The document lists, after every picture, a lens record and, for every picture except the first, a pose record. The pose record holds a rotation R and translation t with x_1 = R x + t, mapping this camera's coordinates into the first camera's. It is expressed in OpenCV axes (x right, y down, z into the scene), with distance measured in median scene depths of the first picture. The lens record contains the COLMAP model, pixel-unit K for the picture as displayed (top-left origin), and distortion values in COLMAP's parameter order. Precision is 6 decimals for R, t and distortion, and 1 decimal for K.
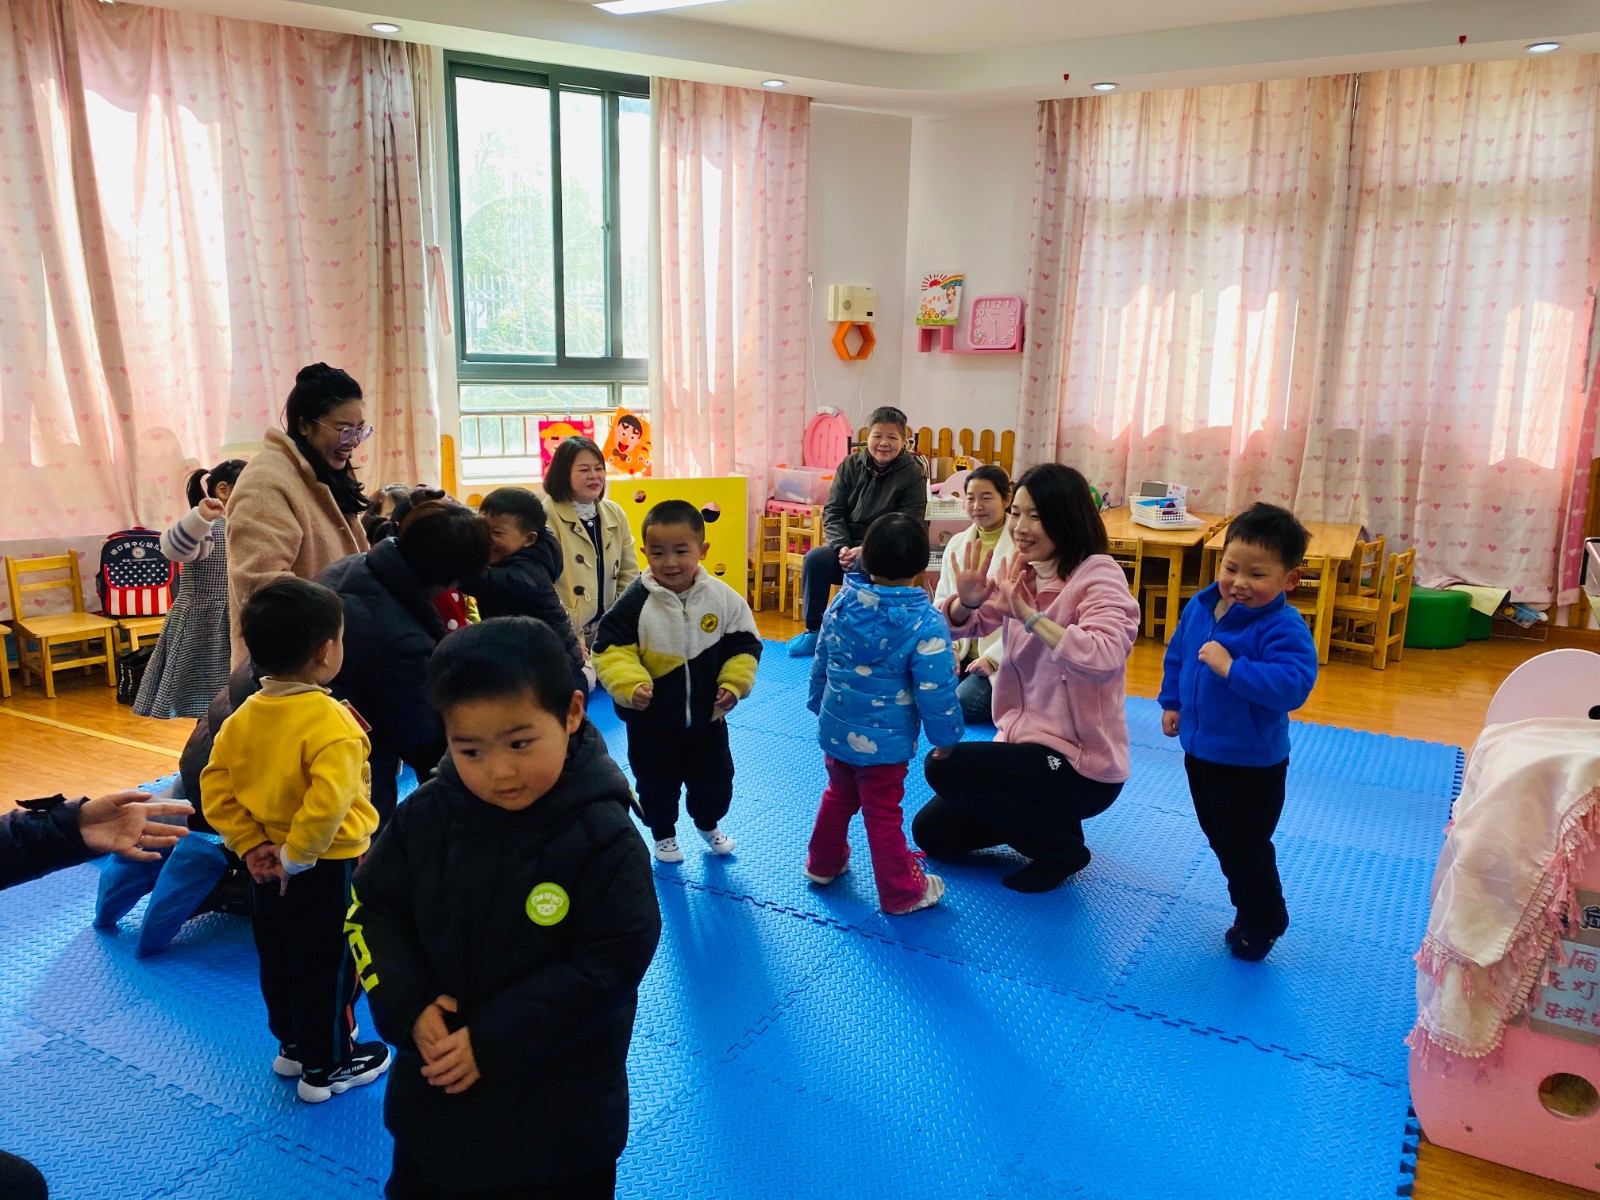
lens RADIAL K [[1186.6, 0, 800.0], [0, 1186.6, 600.0], [0, 0, 1]] dist [0.022729, -0.007115]
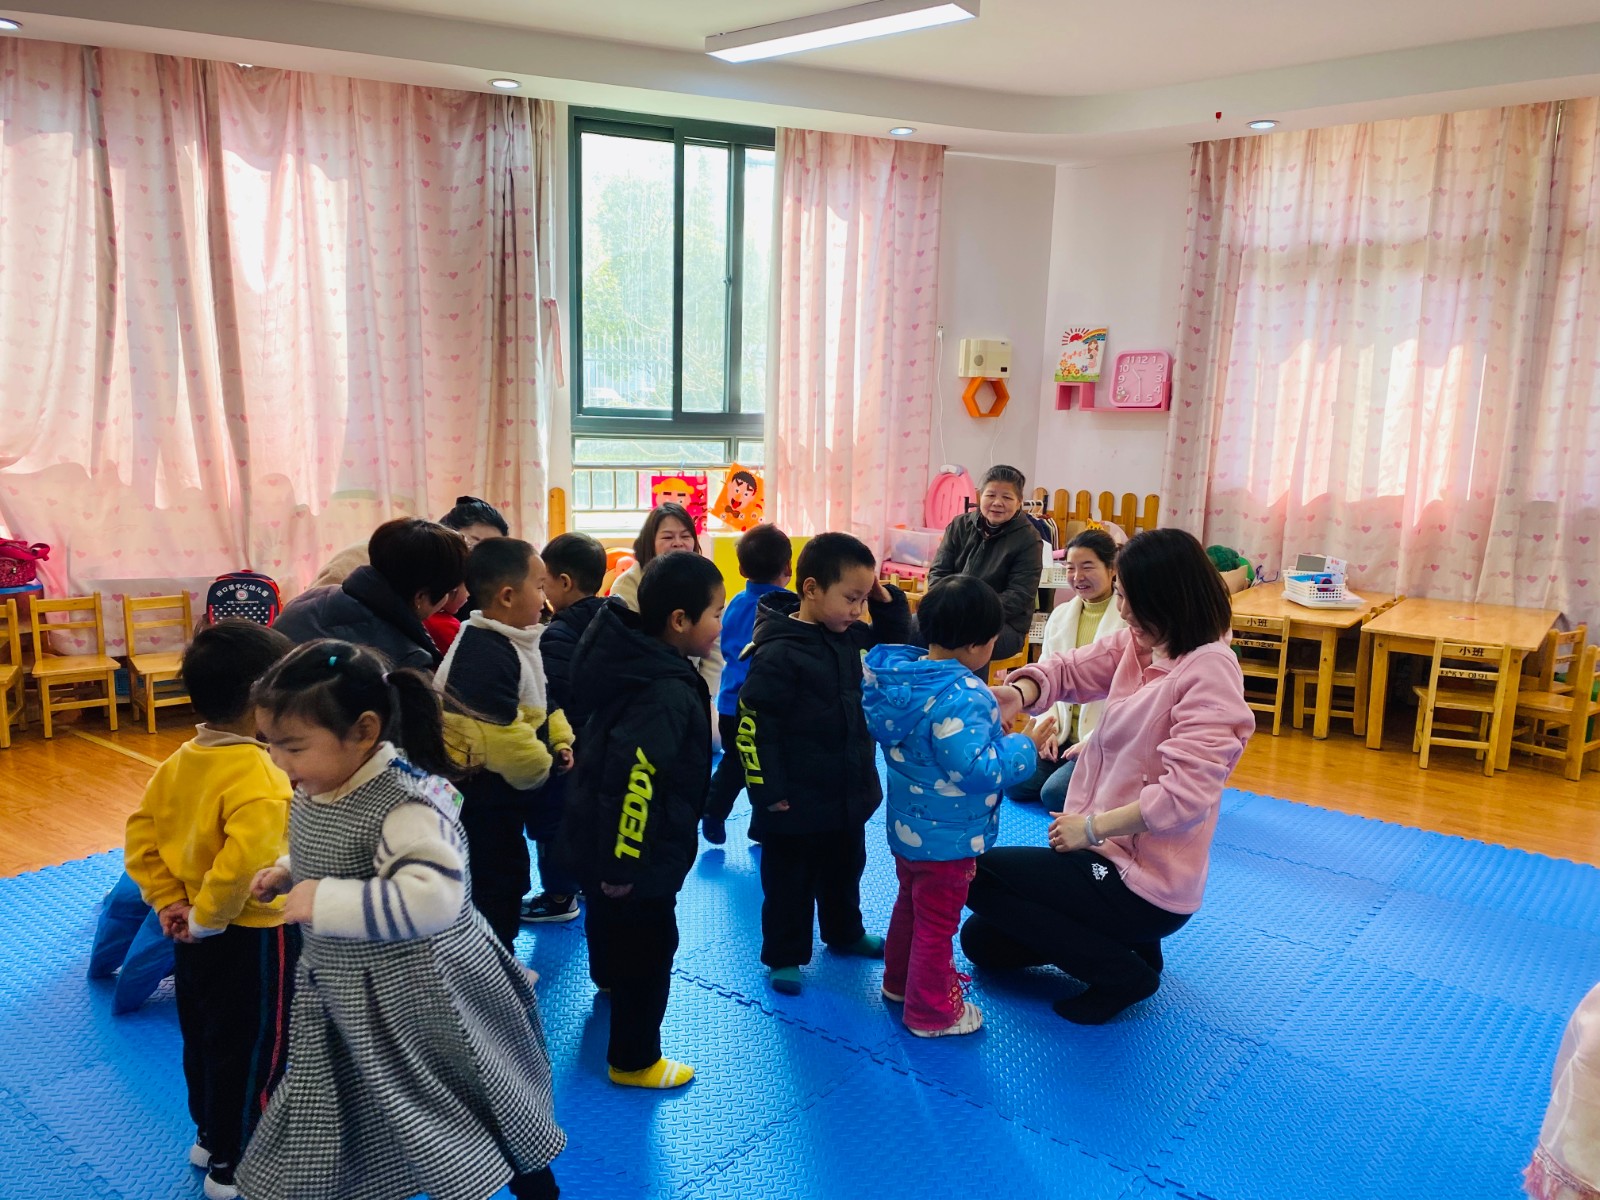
lens RADIAL K [[1190.5, 0, 796.0], [0, 1190.5, 611.7], [0, 0, 1]] dist [0.024280, -0.003674]
pose [[0.987451, 0.036637, -0.153620, 0.055102], [-0.042955, 0.998354, -0.038010, -0.005279], [0.151975, 0.044132, 0.987399, 0.048987]]
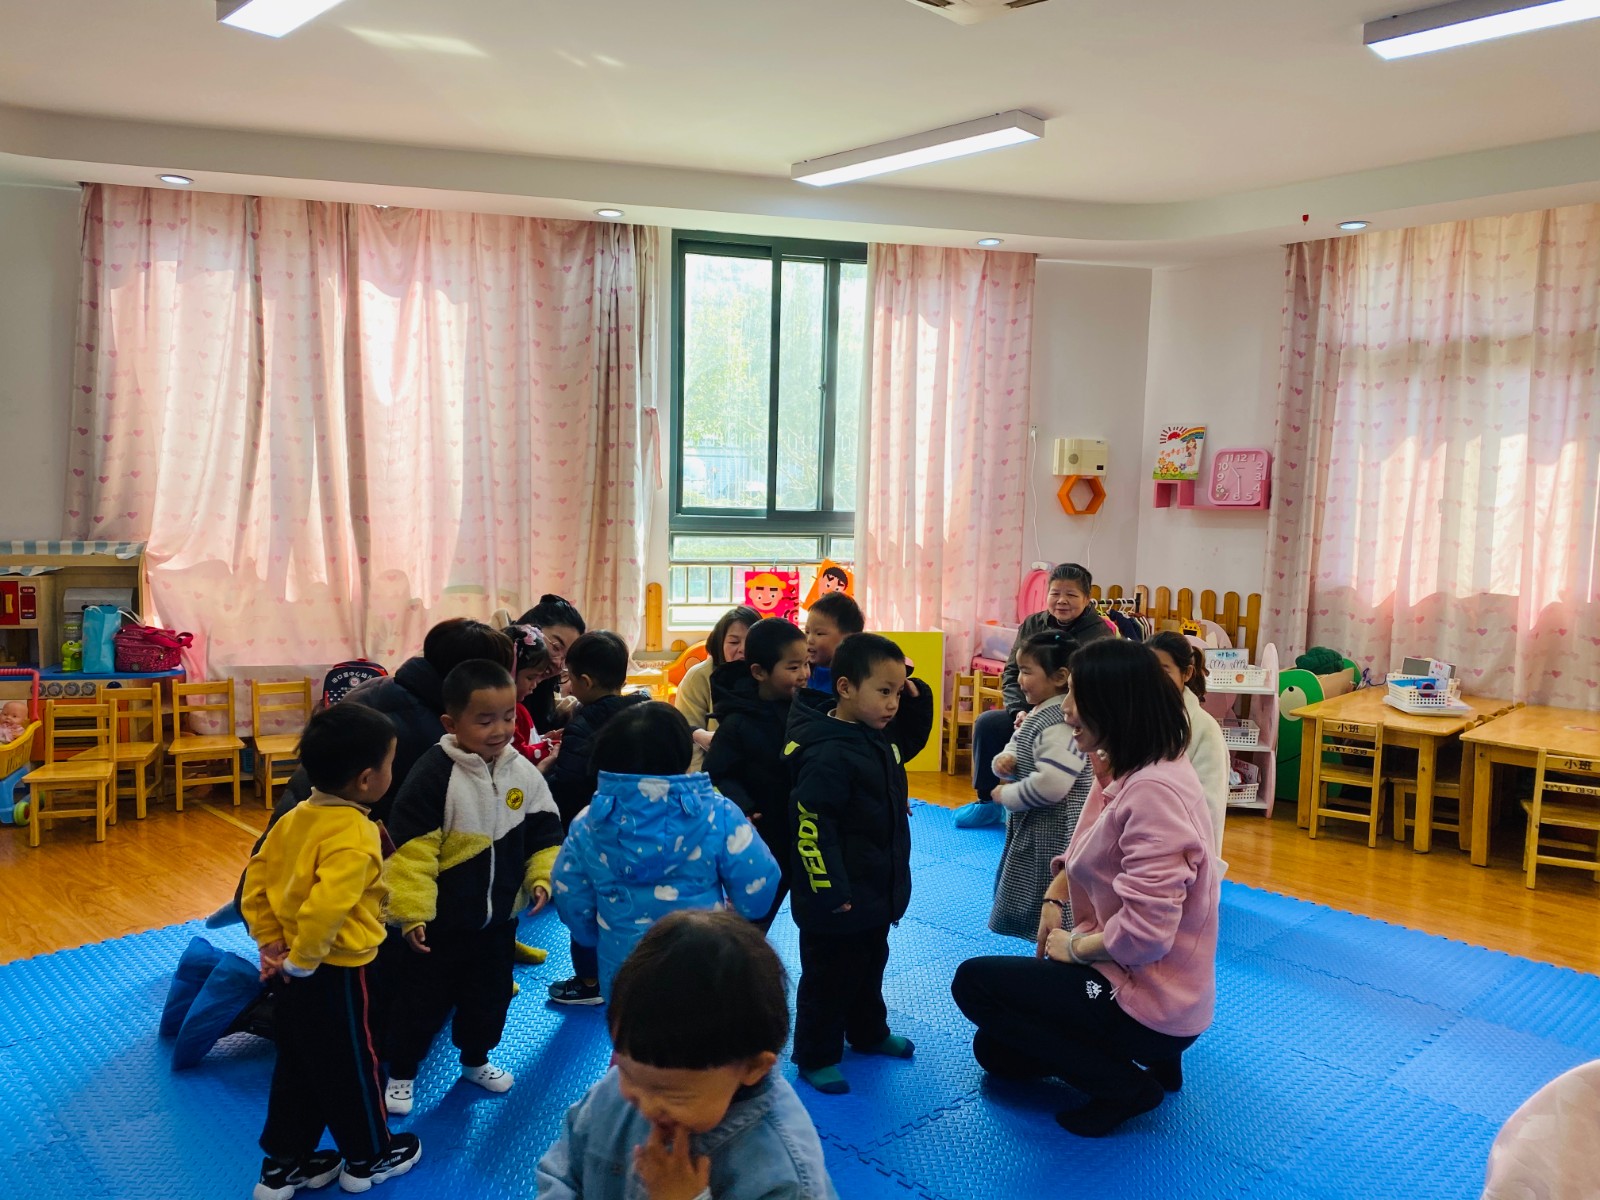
lens RADIAL K [[1190.5, 0, 796.0], [0, 1190.5, 611.7], [0, 0, 1]] dist [0.024280, -0.003674]
pose [[0.959333, 0.034219, -0.280194, 0.111300], [-0.066183, 0.992223, -0.105424, -0.011426], [0.274407, 0.119681, 0.954137, 0.040161]]
